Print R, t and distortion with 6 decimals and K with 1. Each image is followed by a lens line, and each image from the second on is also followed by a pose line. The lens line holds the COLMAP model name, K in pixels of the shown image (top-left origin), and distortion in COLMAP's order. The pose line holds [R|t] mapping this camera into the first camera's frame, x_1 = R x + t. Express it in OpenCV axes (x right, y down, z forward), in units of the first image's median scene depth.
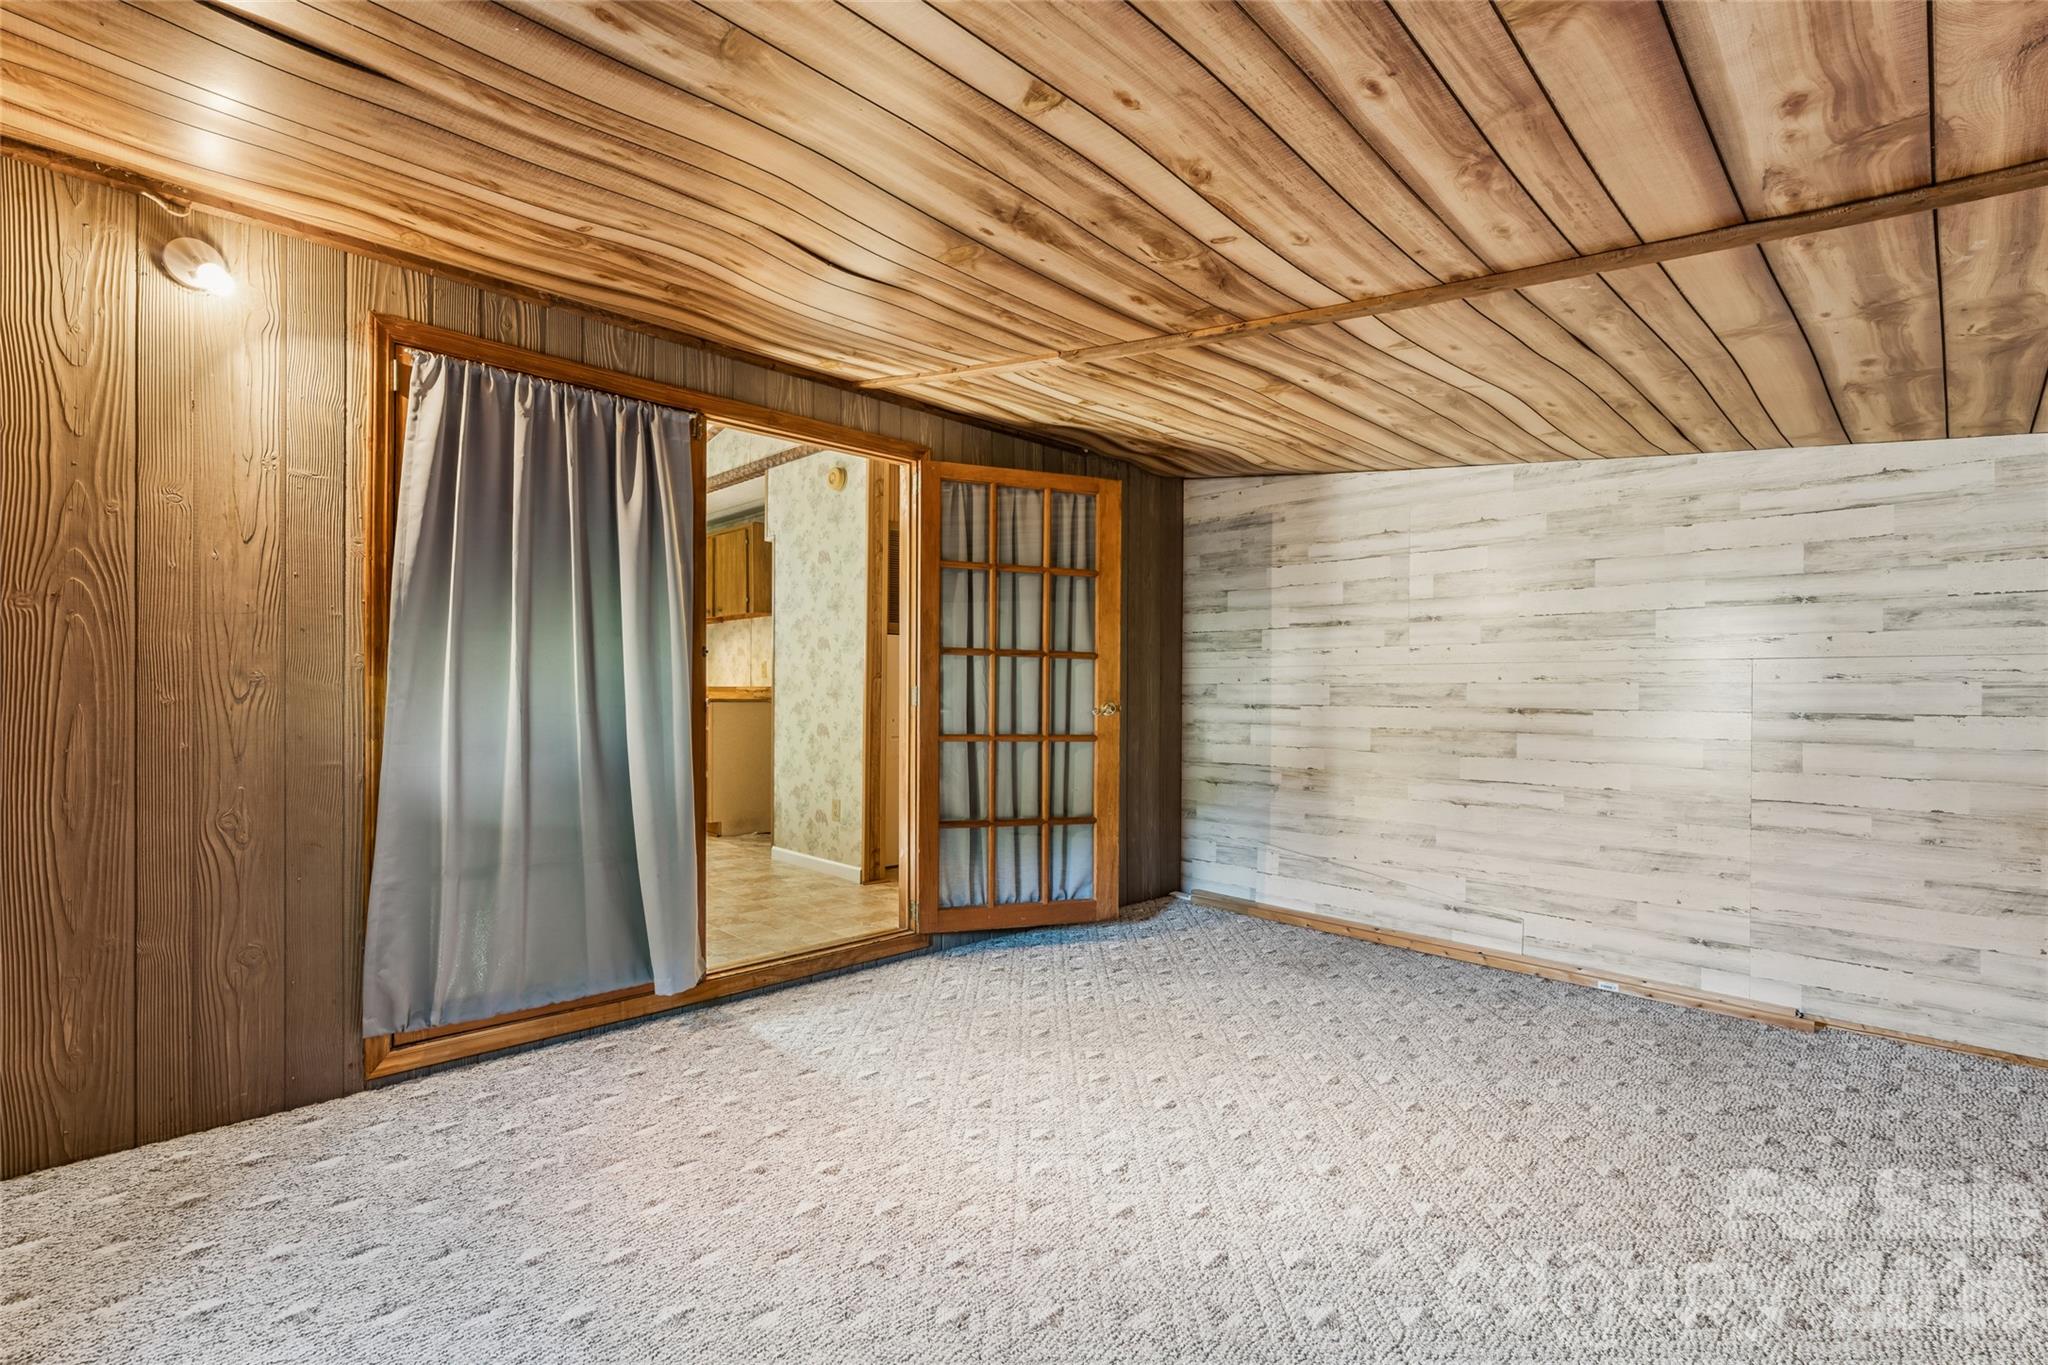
lens RADIAL K [[940.1, 0, 1042.5], [0, 940.1, 691.6], [0, 0, 1]] dist [-0.003499, 0.000899]
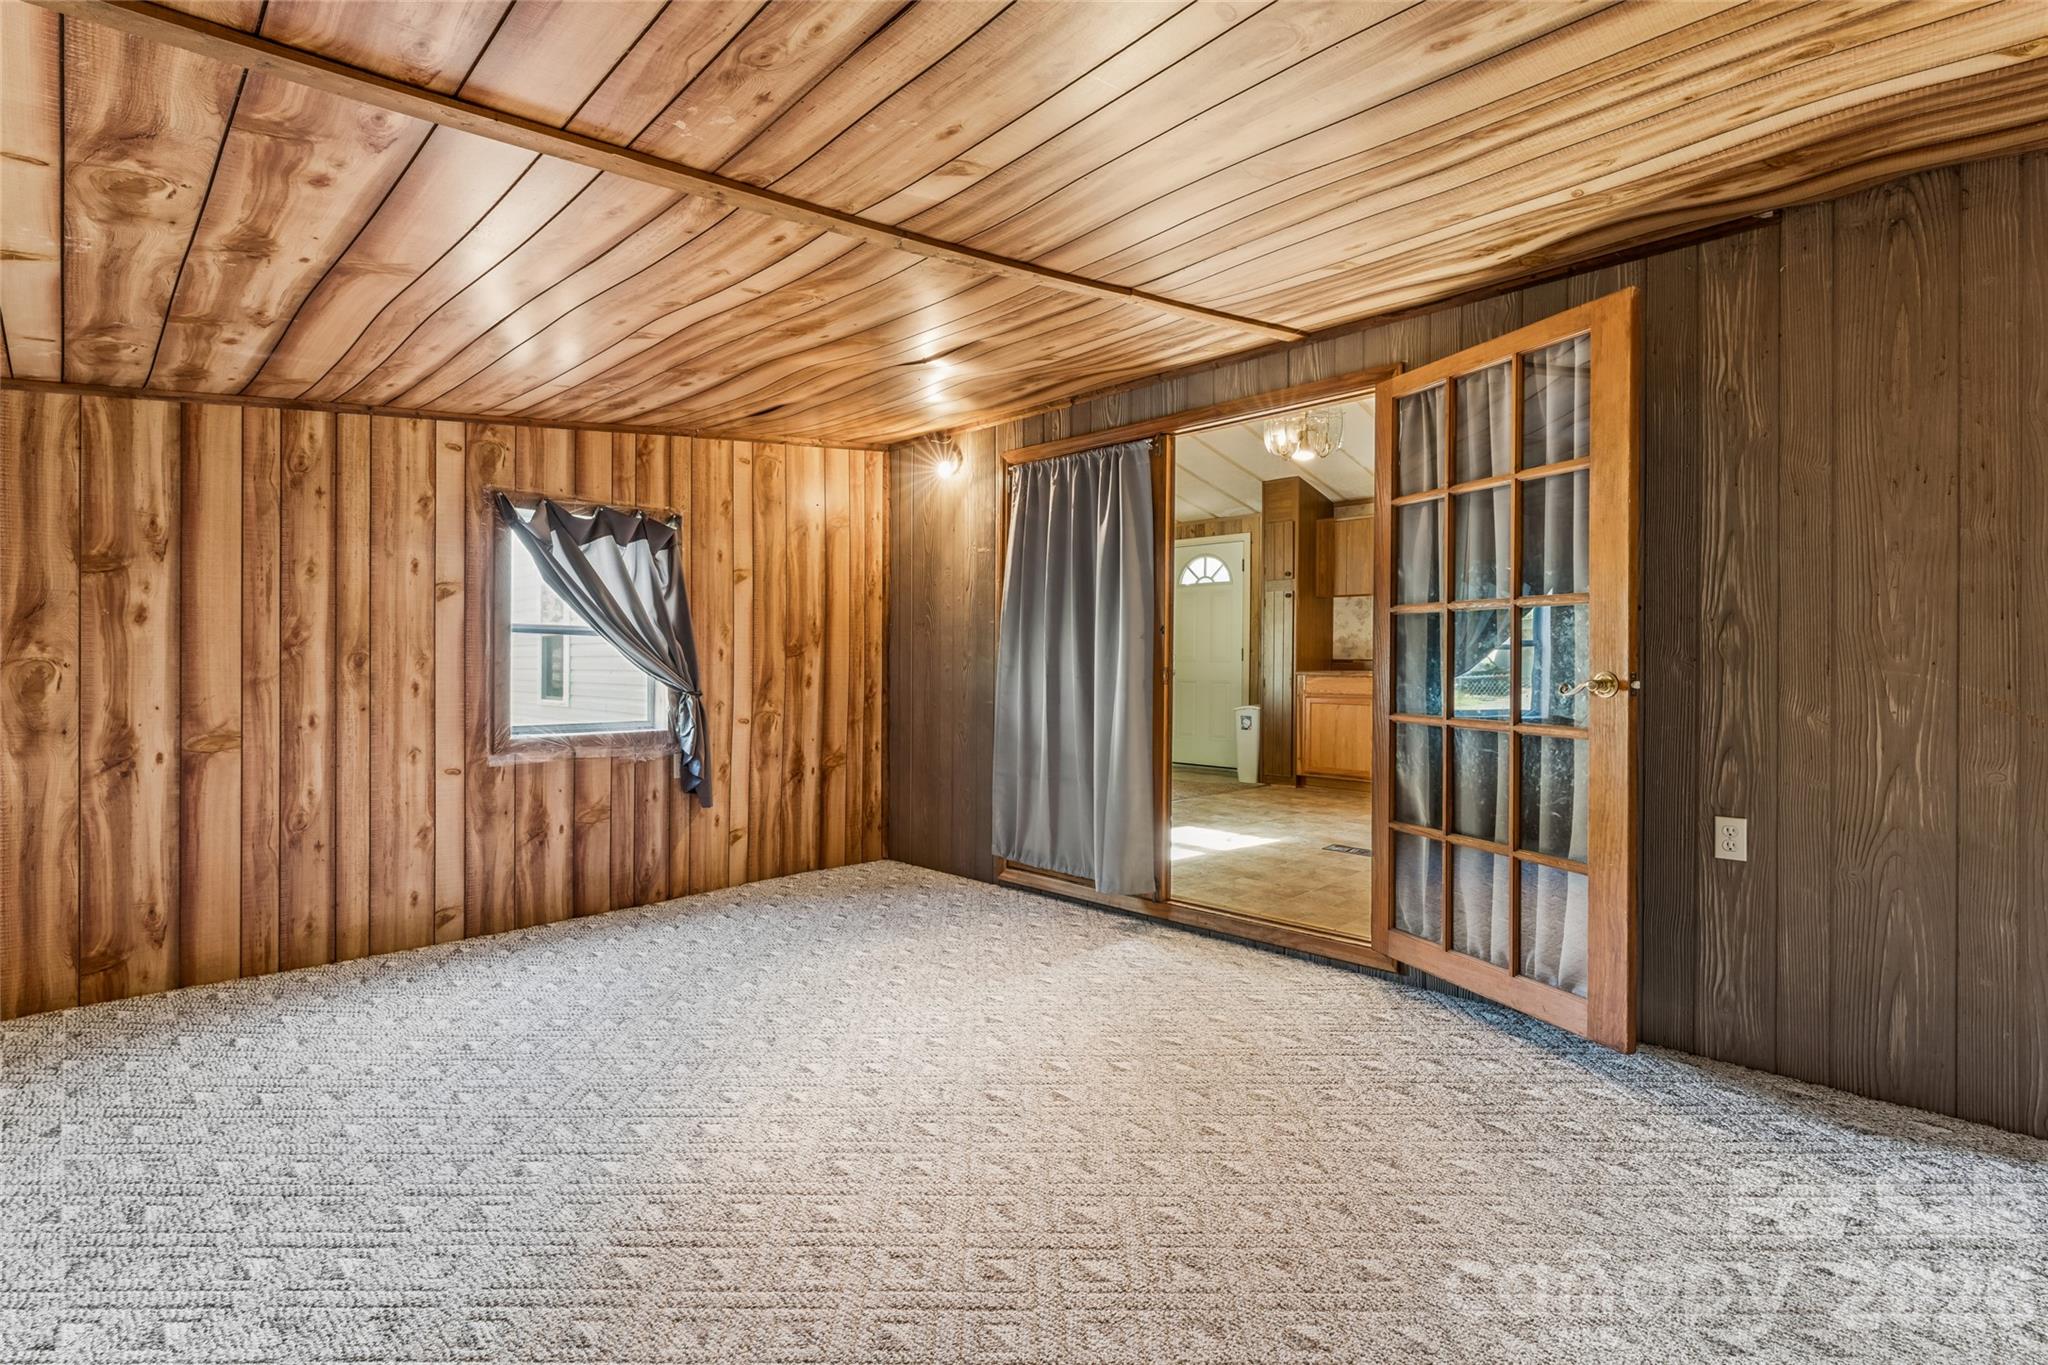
lens RADIAL K [[940.1, 0, 1016.8], [0, 940.1, 664.6], [0, 0, 1]] dist [-0.003499, 0.000899]
pose [[-0.002263, -0.007577, -0.999969, 1.048893], [-0.005132, 0.999958, -0.007565, 0.012585], [0.999984, 0.005114, -0.002302, 0.991936]]
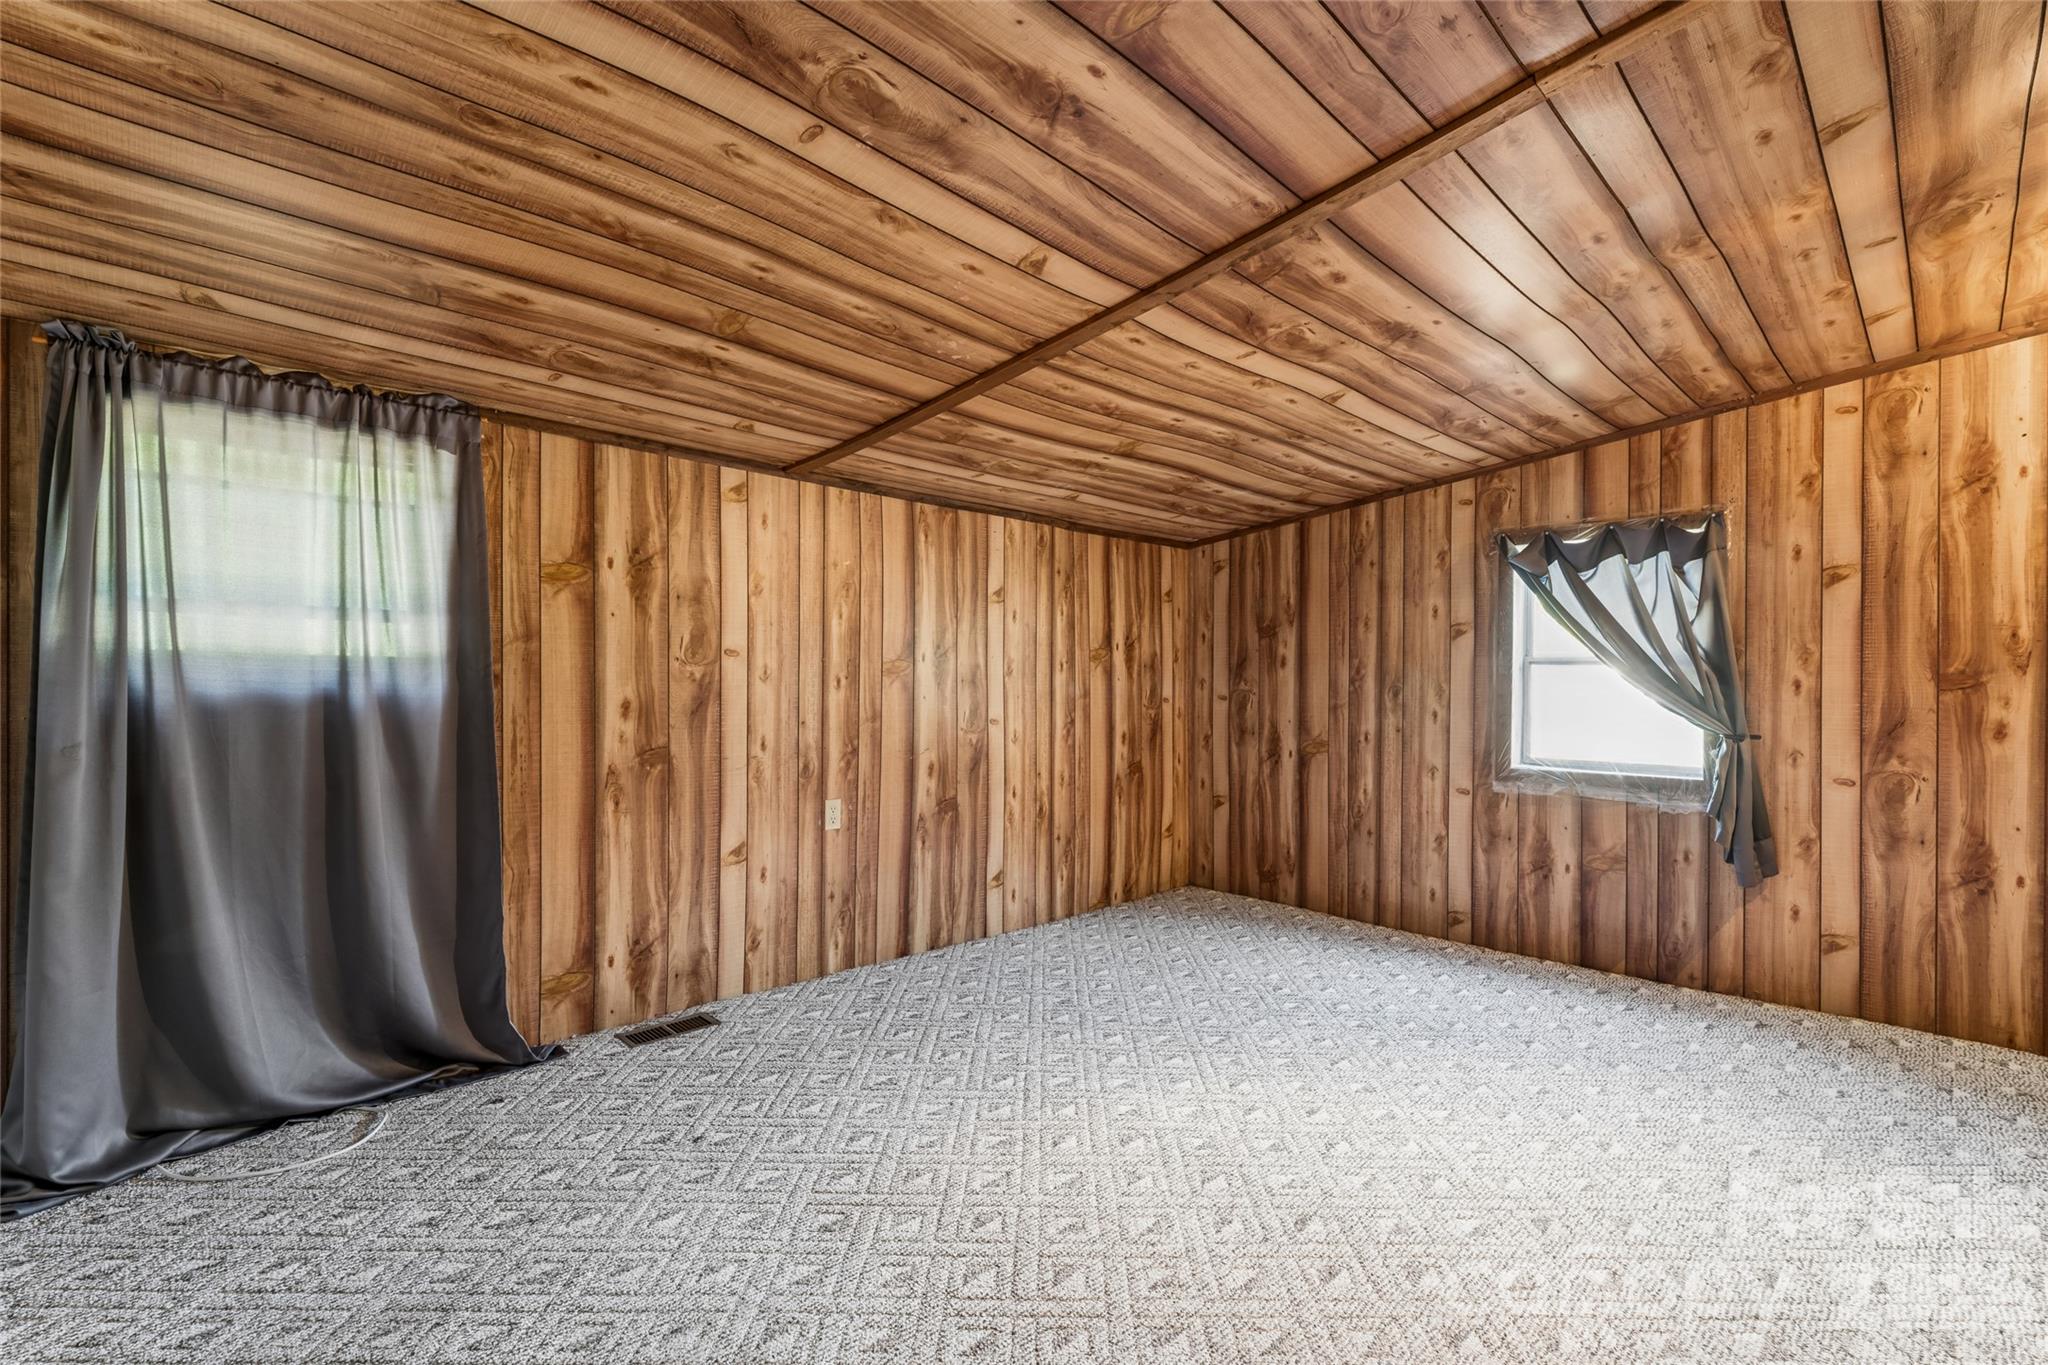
lens RADIAL K [[940.1, 0, 1027.4], [0, 940.1, 683.2], [0, 0, 1]] dist [-0.003499, 0.000899]
pose [[-0.999026, -0.019039, 0.039804, 0.328022], [-0.018980, 0.999818, 0.001871, -0.004125], [-0.039833, 0.001114, -0.999206, 1.738554]]
